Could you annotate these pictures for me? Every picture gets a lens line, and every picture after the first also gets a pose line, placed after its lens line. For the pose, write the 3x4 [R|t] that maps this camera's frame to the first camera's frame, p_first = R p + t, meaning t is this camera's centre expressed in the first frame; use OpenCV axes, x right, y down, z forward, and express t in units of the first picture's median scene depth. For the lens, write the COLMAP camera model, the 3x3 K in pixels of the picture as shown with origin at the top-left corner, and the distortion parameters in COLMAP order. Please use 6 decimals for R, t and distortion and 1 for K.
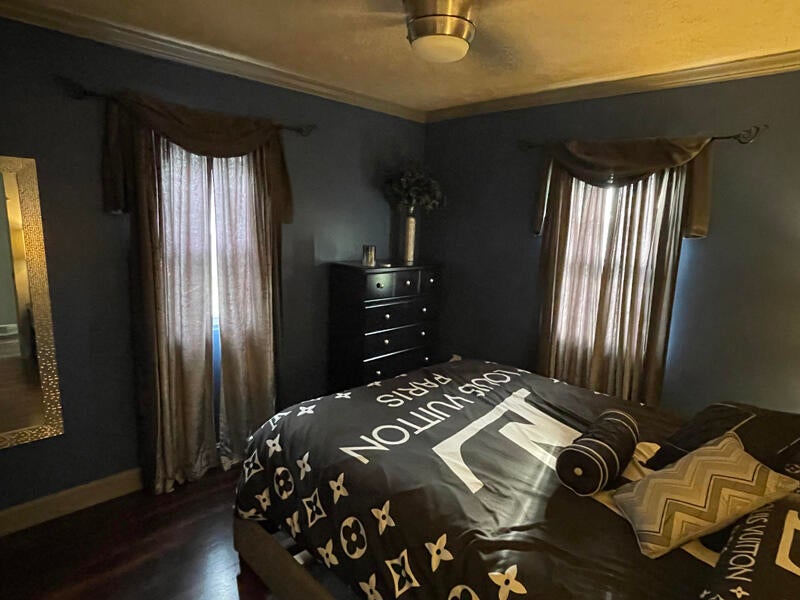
lens RADIAL K [[453.0, 0, 398.9], [0, 453.0, 299.9], [0, 0, 1]] dist [0.007585, -0.001234]
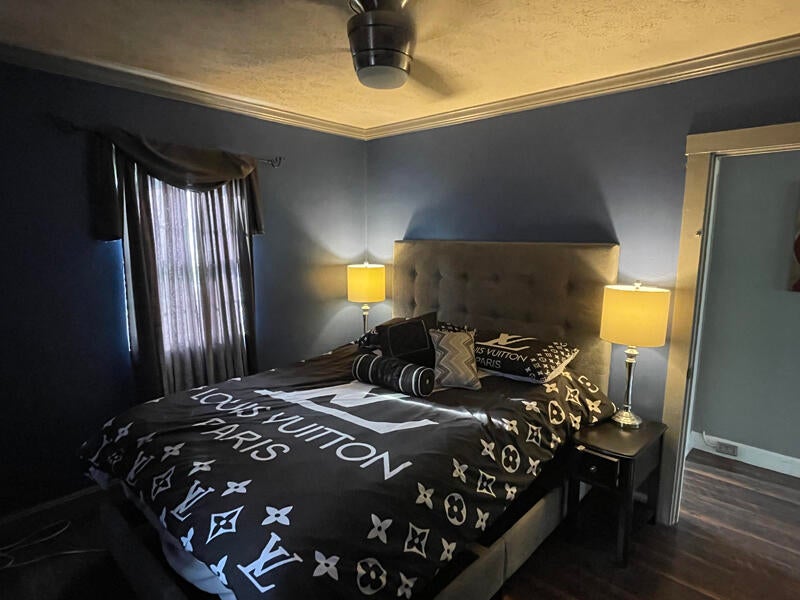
lens RADIAL K [[453.0, 0, 398.5], [0, 453.0, 298.6], [0, 0, 1]] dist [0.007585, -0.001234]
pose [[-0.031089, -0.190589, 0.981177, -0.737253], [0.174140, 0.965606, 0.193082, -0.152990], [-0.984230, 0.176865, 0.003169, 0.692075]]
